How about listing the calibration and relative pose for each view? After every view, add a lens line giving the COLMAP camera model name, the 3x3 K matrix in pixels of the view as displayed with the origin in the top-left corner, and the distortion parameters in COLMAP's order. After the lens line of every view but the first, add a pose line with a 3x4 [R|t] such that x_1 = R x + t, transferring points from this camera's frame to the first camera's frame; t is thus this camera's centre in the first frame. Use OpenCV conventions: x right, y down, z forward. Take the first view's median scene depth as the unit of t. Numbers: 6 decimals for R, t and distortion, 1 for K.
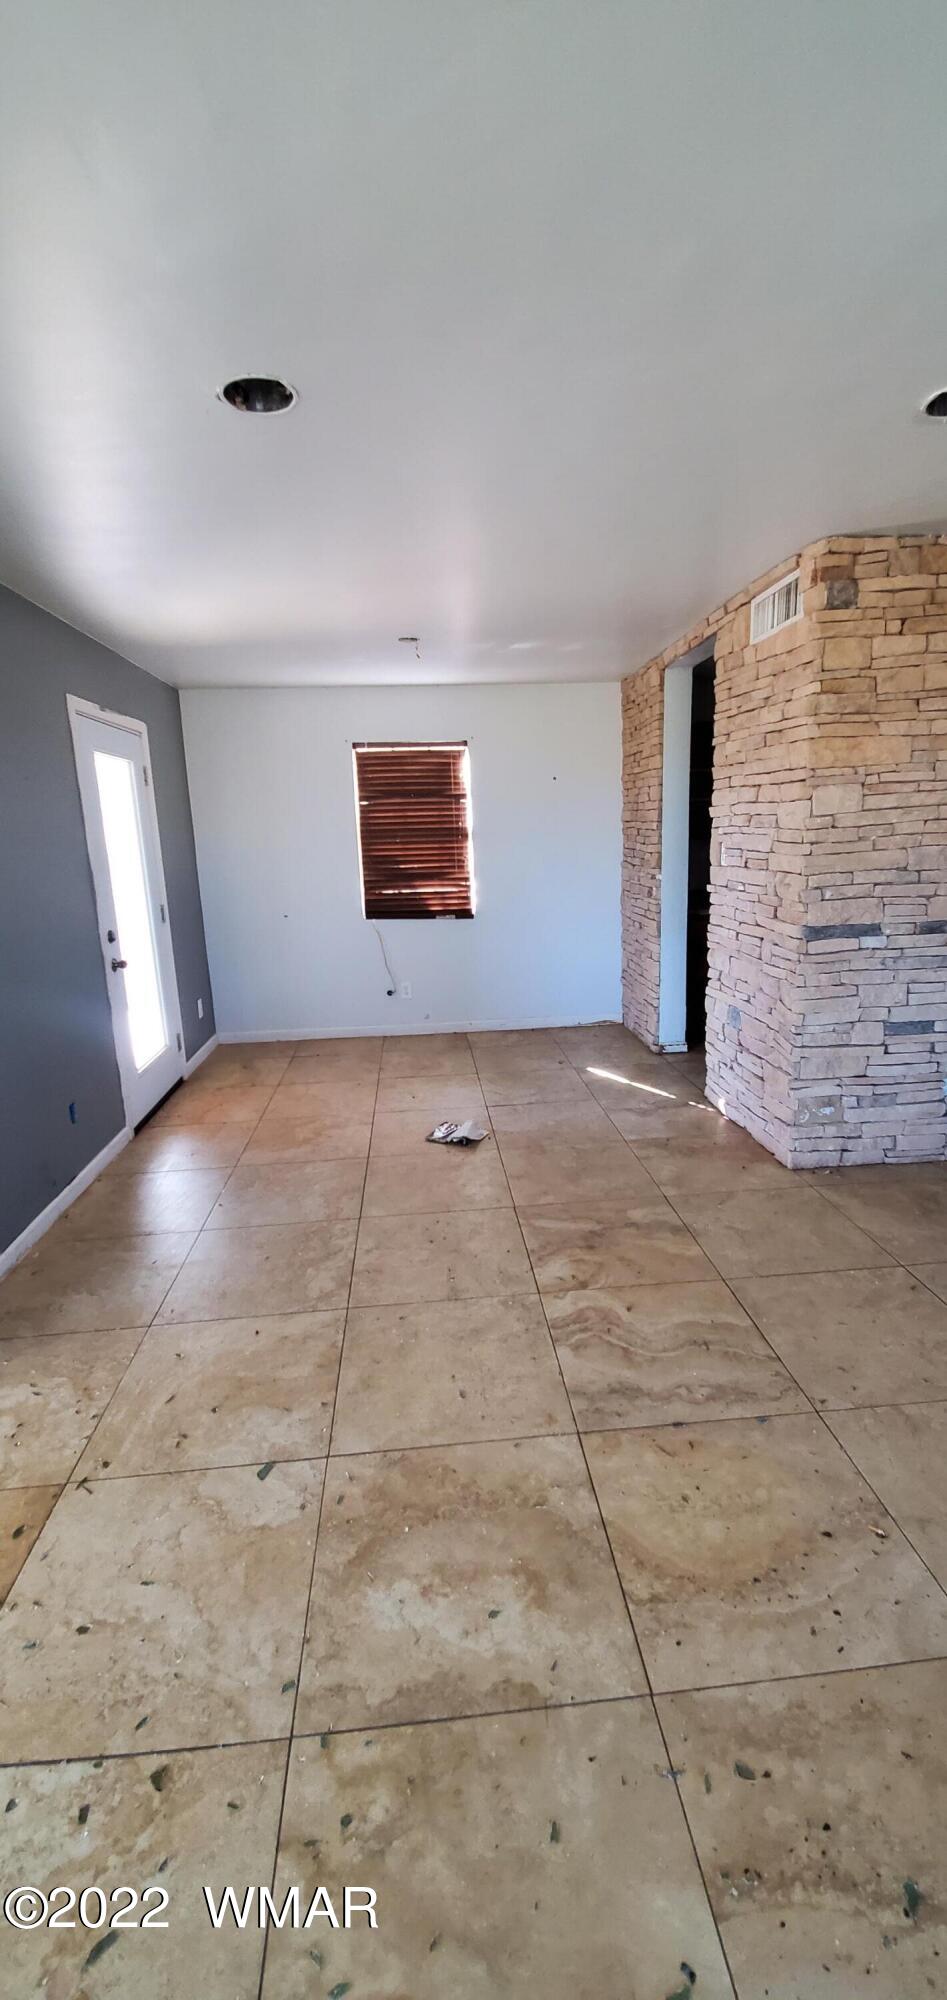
lens RADIAL K [[787.1, 0, 475.7], [0, 787.1, 1002.9], [0, 0, 1]] dist [0.015519, -0.018160]
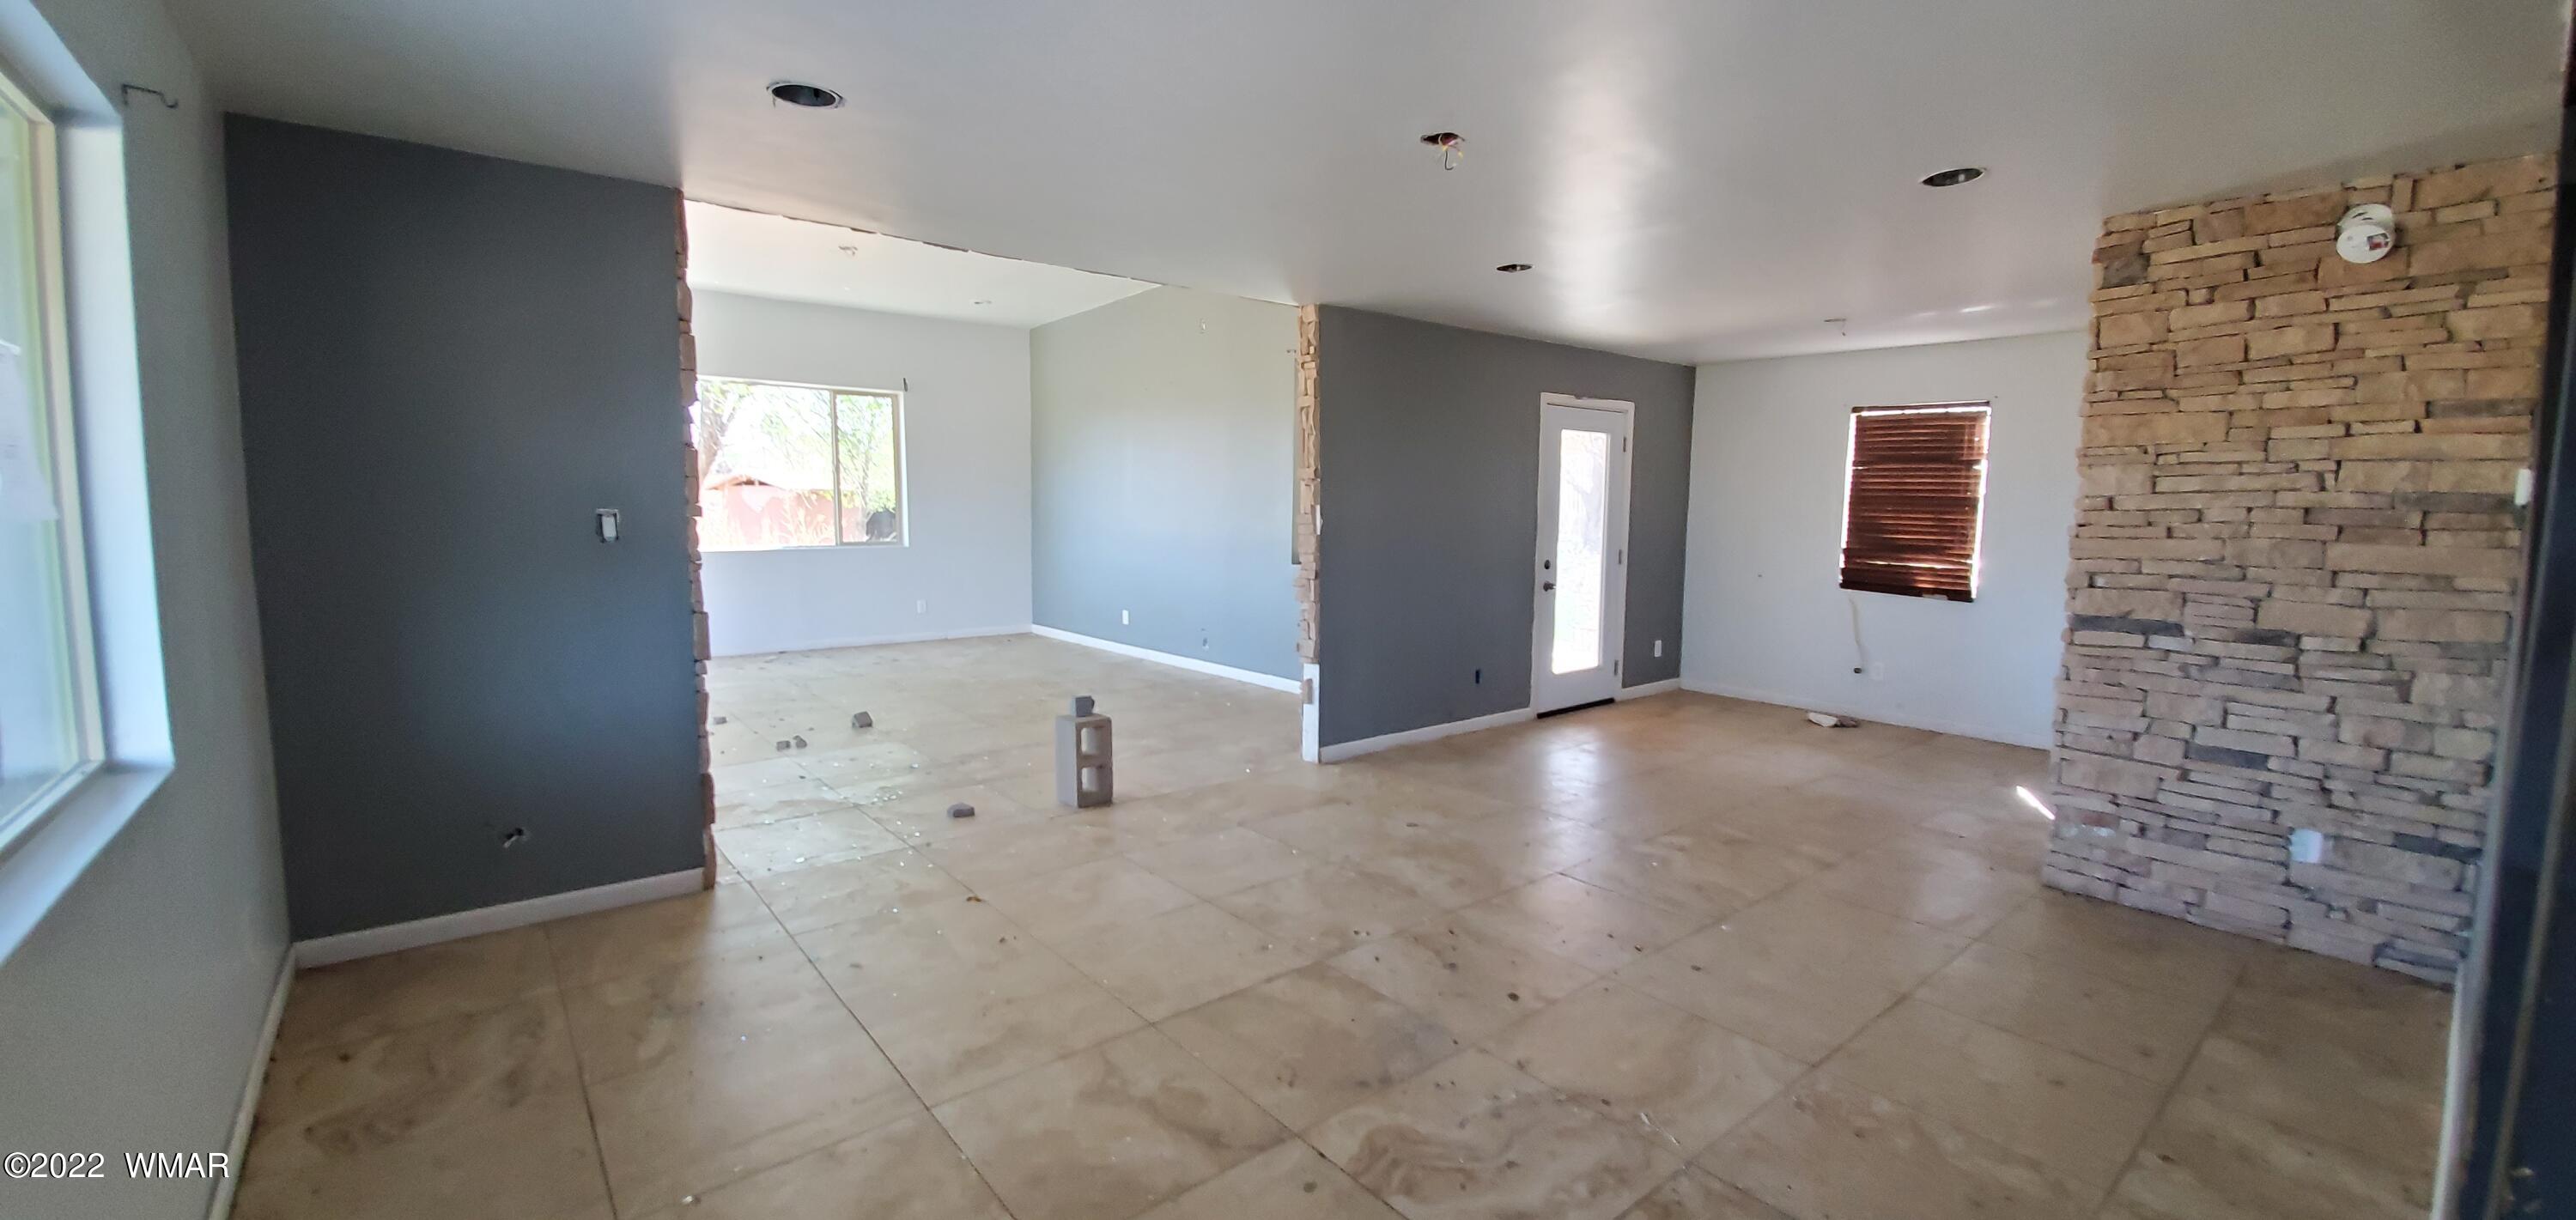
lens RADIAL K [[1013.7, 0, 1289.9], [0, 1013.7, 607.4], [0, 0, 1]] dist [0.015519, -0.018160]
pose [[0.572318, 0.129540, -0.809736, 0.829289], [-0.207204, 0.978246, 0.010047, 0.071469], [0.793422, 0.162031, 0.586709, -0.411980]]
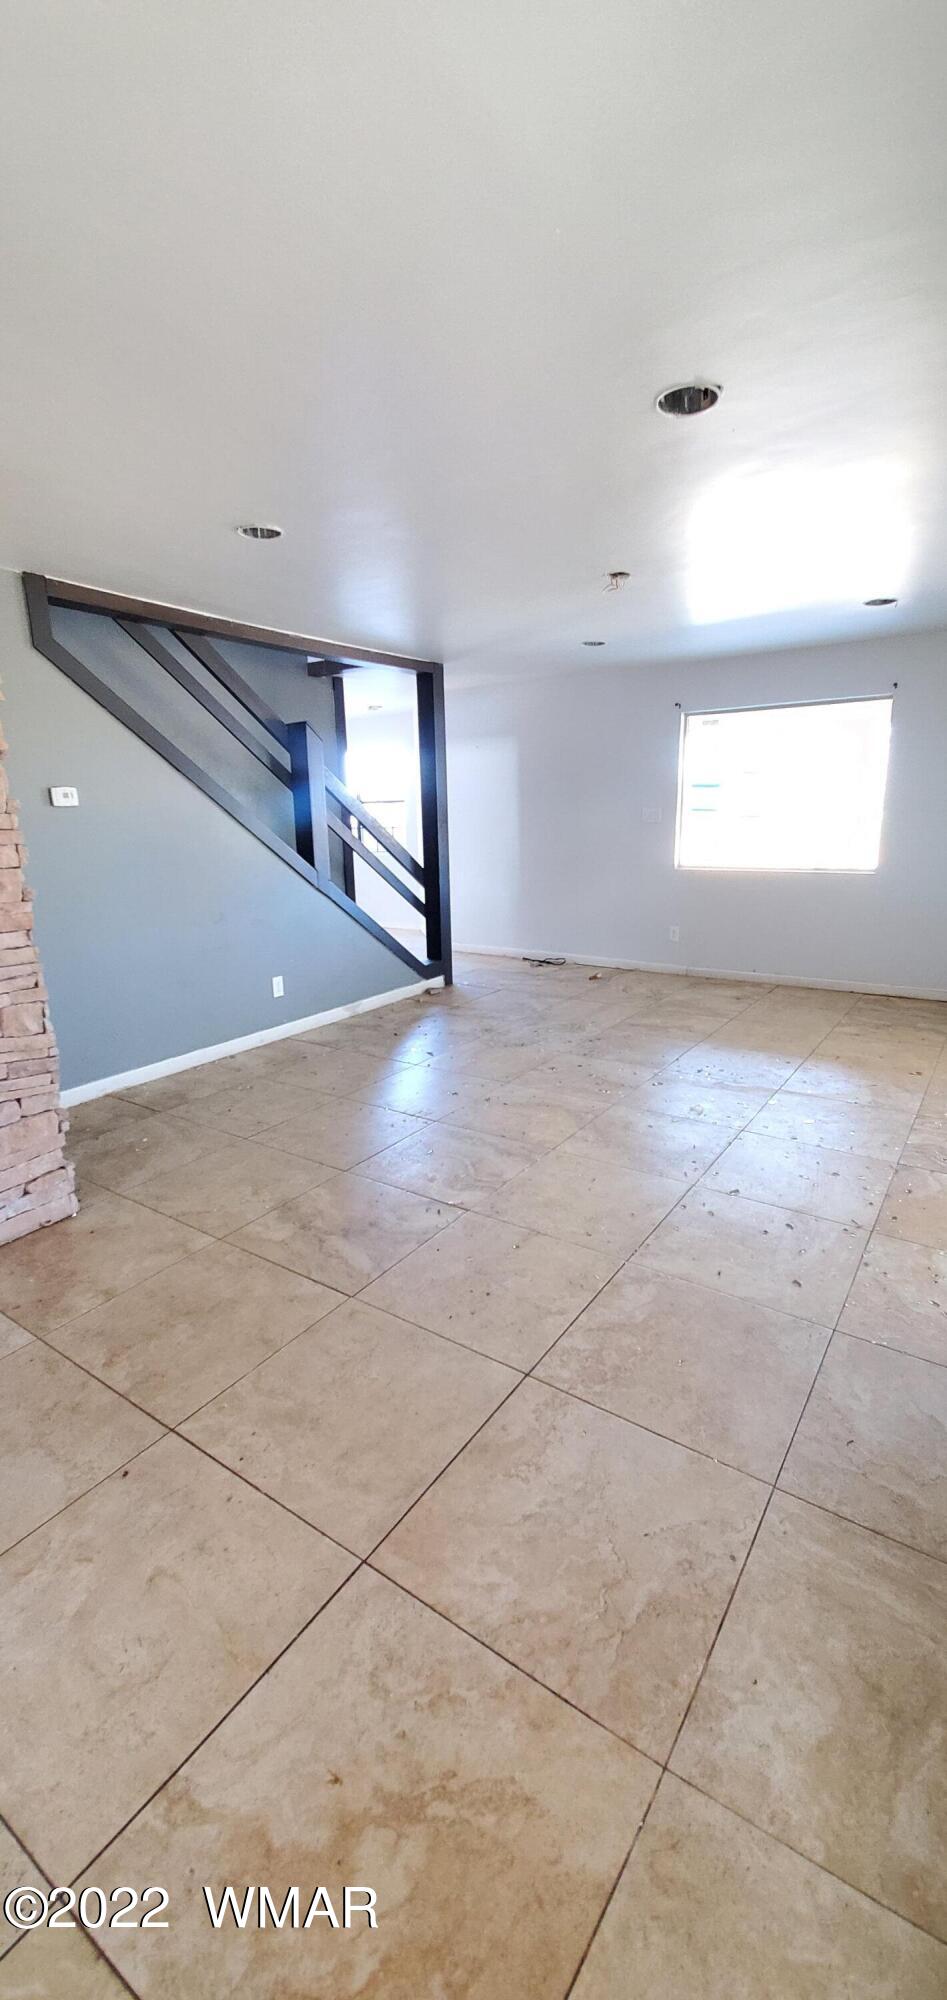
lens RADIAL K [[787.1, 0, 475.7], [0, 787.1, 1002.9], [0, 0, 1]] dist [0.015519, -0.018160]
pose [[-0.771628, -0.100164, 0.628138, -0.465013], [0.184242, 0.909994, 0.371439, -0.241983], [-0.608806, 0.402342, -0.683722, 1.274223]]
